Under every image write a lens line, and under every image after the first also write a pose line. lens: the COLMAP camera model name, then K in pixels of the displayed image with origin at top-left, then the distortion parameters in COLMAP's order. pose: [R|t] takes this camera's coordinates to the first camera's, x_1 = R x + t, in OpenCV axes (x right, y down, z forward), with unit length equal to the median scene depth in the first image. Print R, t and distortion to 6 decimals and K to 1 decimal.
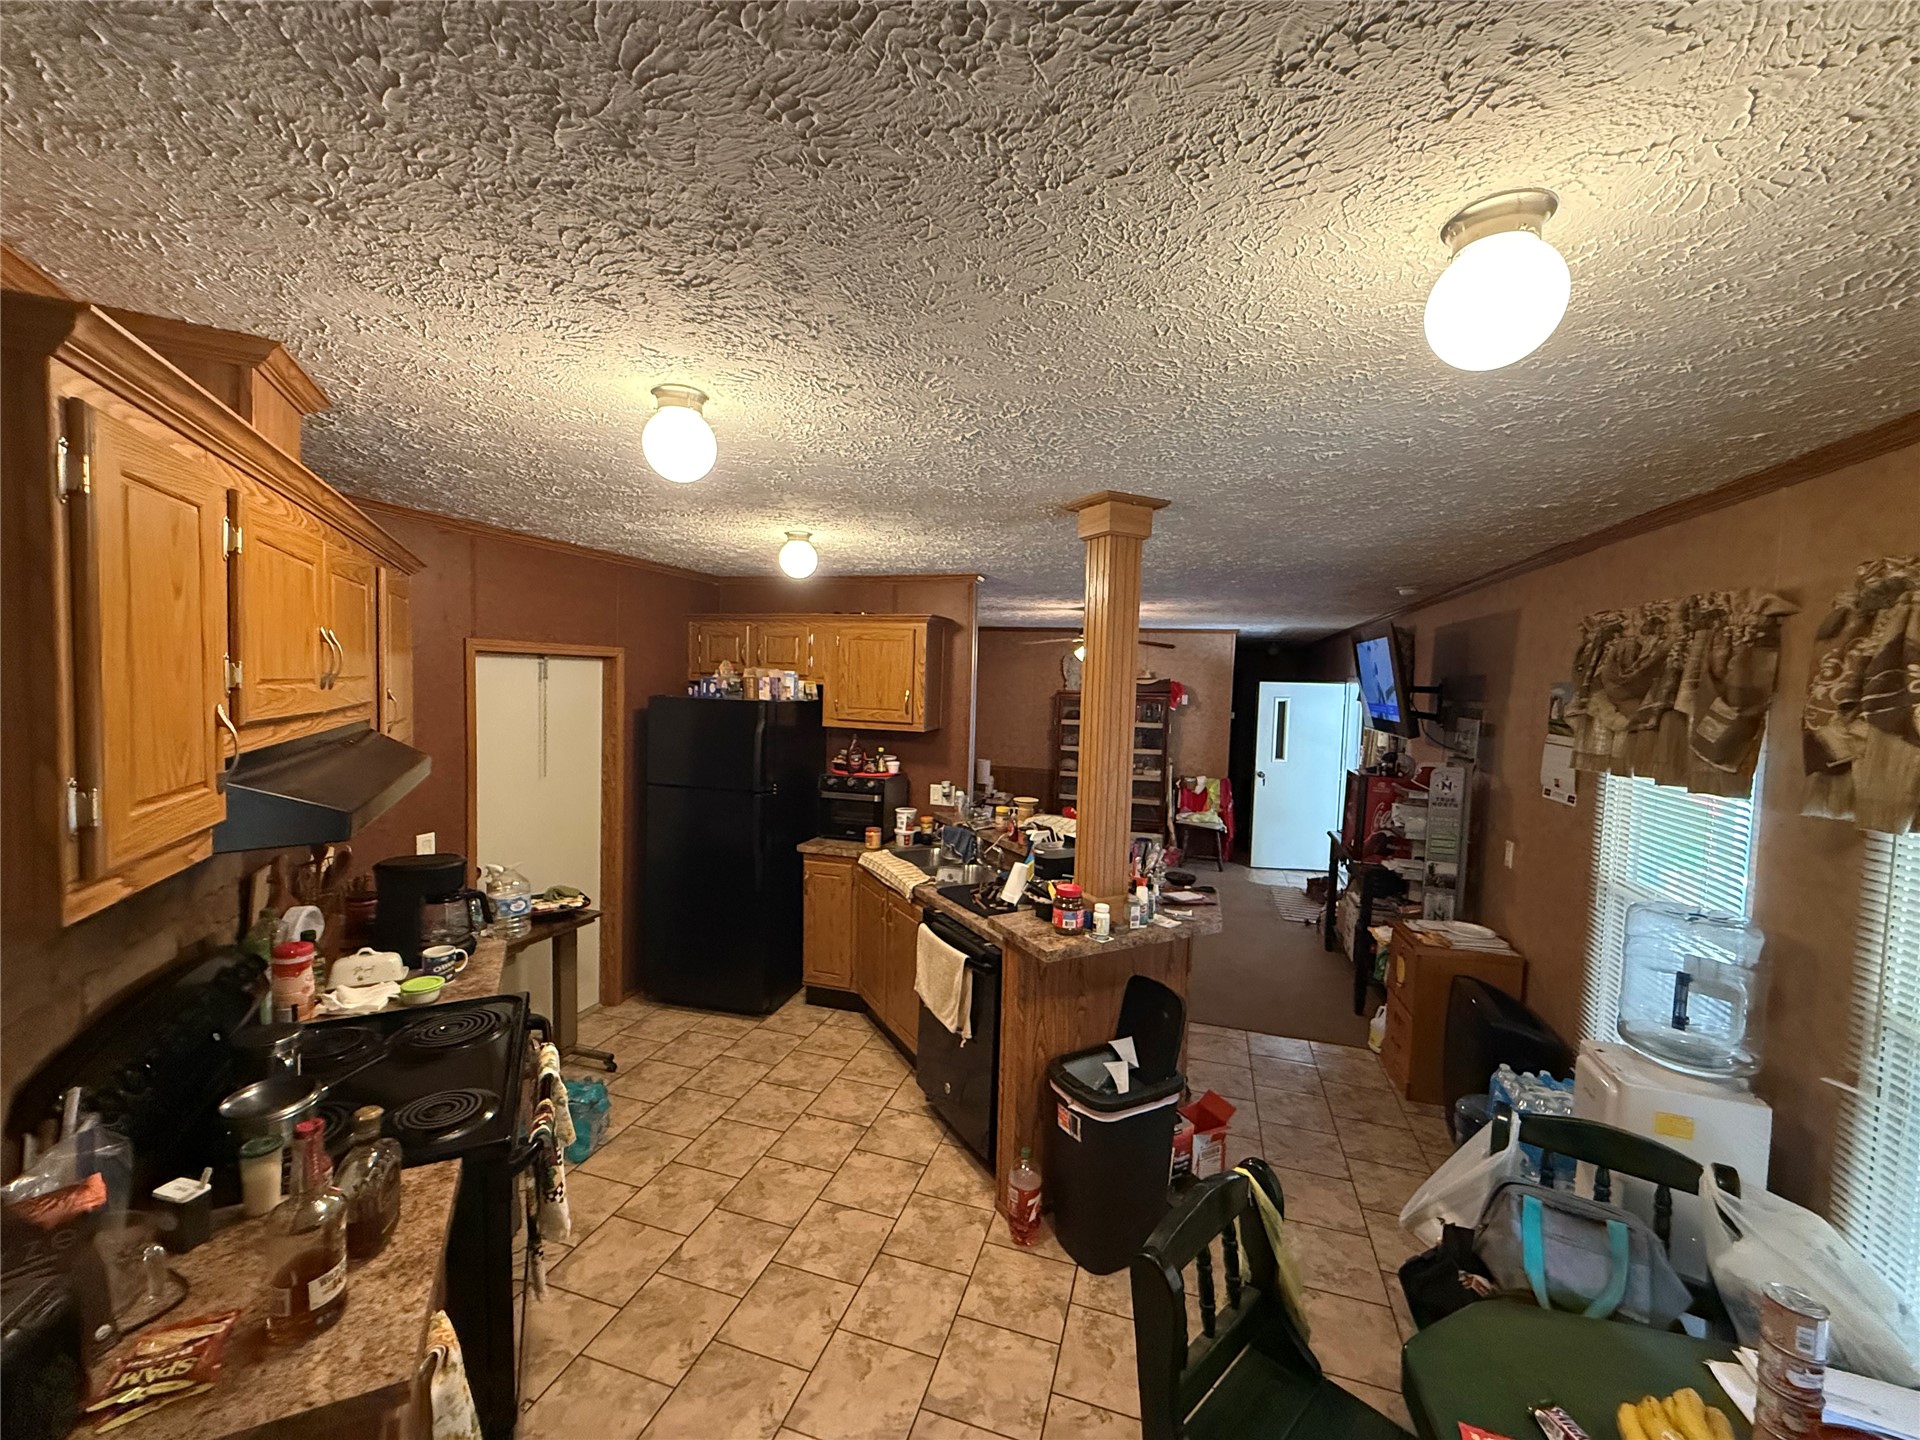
lens RADIAL K [[764.8, 0, 958.3], [0, 764.8, 717.0], [0, 0, 1]] dist [-0.000742, -0.000039]
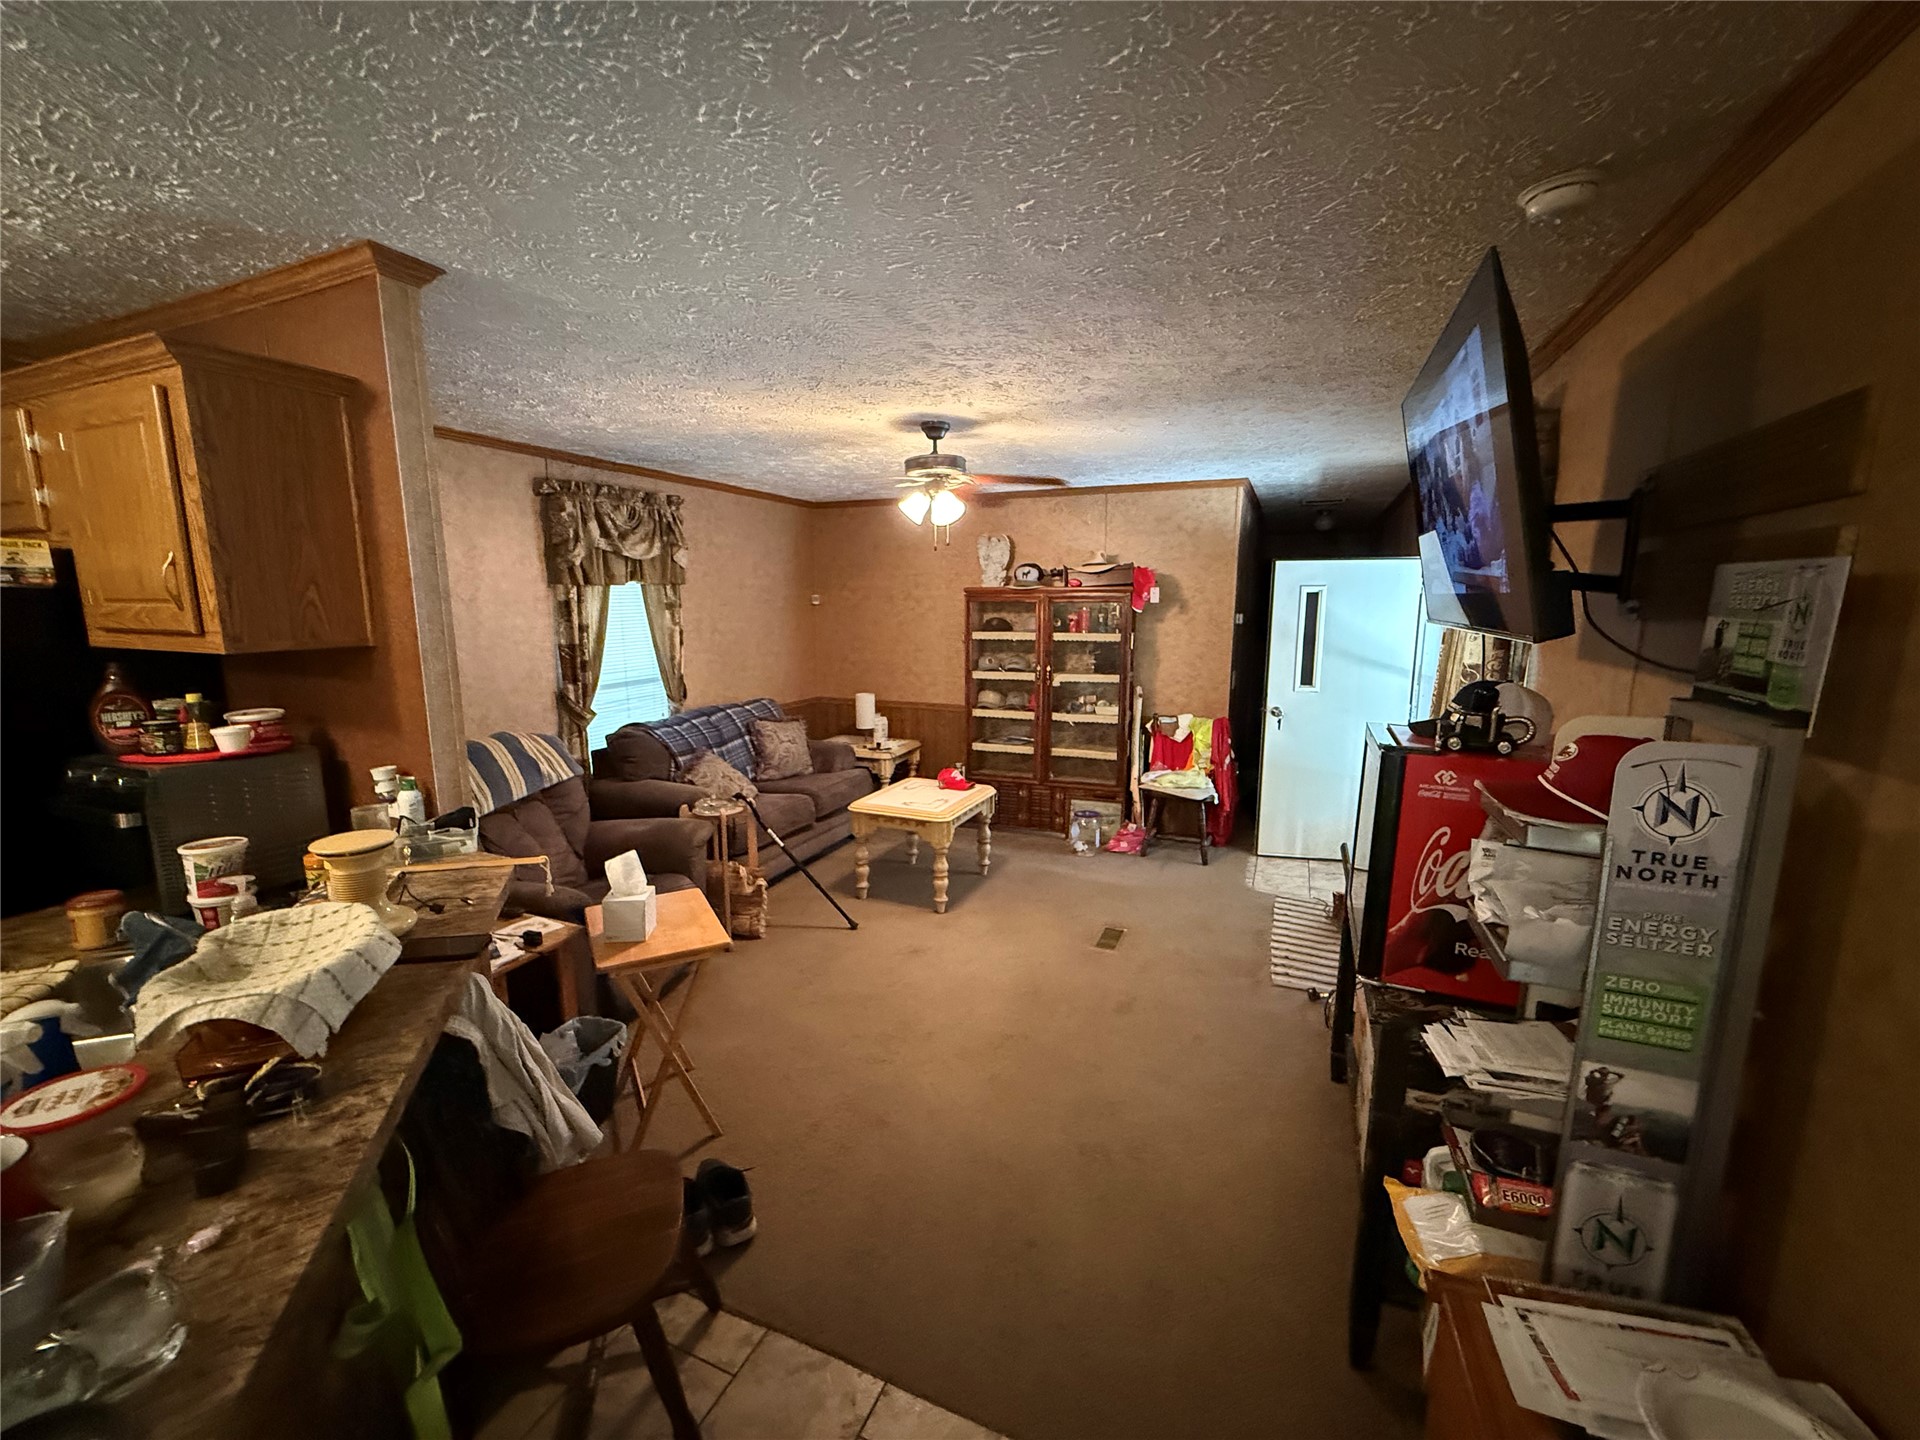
lens RADIAL K [[764.8, 0, 961.9], [0, 764.8, 722.1], [0, 0, 1]] dist [-0.000742, -0.000039]
pose [[0.994165, -0.013113, -0.107073, 0.209337], [0.024320, 0.994275, 0.104044, 0.012537], [0.105096, -0.106041, 0.988792, 0.356758]]
